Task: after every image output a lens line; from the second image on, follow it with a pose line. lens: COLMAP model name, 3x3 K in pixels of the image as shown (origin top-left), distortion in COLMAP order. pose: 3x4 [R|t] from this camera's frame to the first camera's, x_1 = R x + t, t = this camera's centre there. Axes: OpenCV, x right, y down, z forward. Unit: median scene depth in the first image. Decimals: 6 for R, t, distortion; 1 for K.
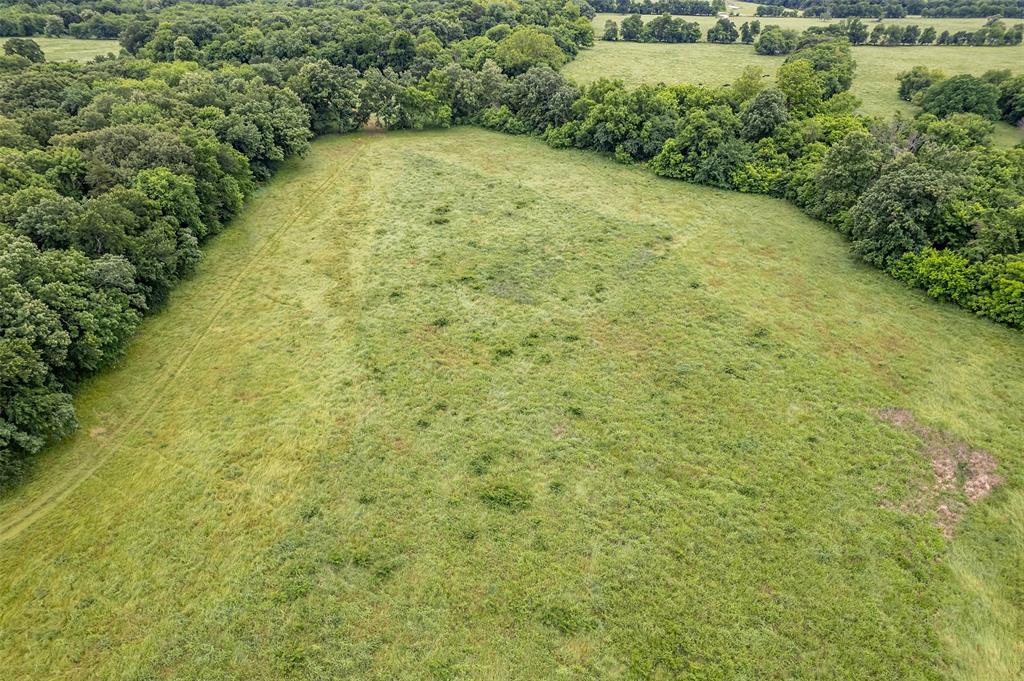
lens RADIAL K [[655.3, 0, 514.2], [0, 655.3, 341.5], [0, 0, 1]] dist [-0.077630, 0.072294]
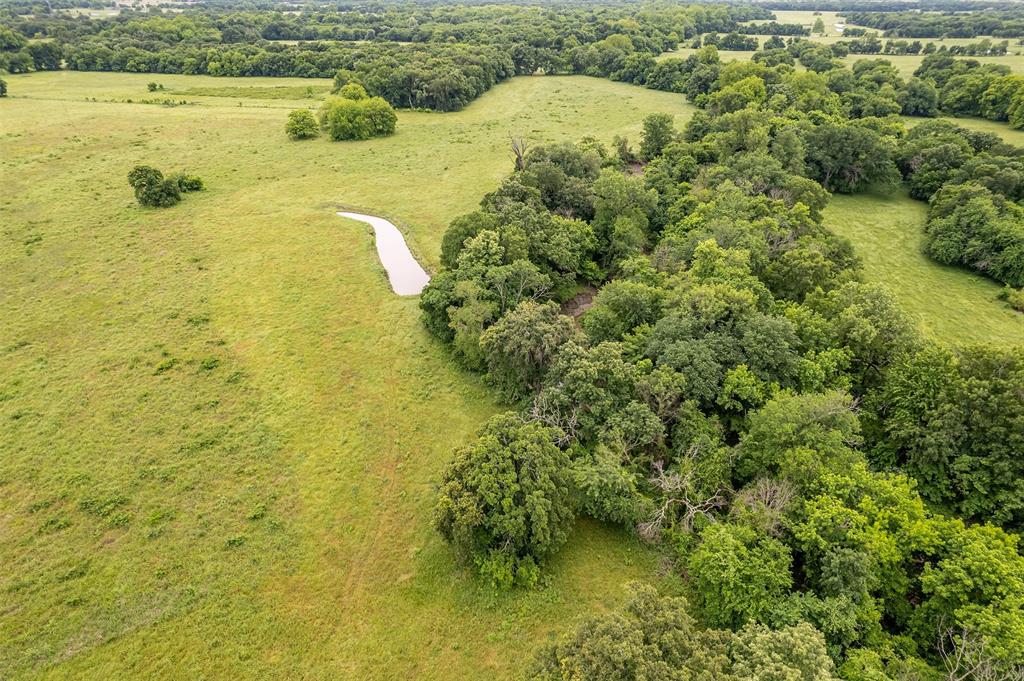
lens RADIAL K [[655.3, 0, 514.2], [0, 655.3, 341.5], [0, 0, 1]] dist [-0.077630, 0.072294]
pose [[0.968927, 0.112931, -0.220061, 0.314037], [-0.119657, 0.992662, -0.017436, 0.671093], [0.216477, 0.043226, 0.975330, -1.234761]]
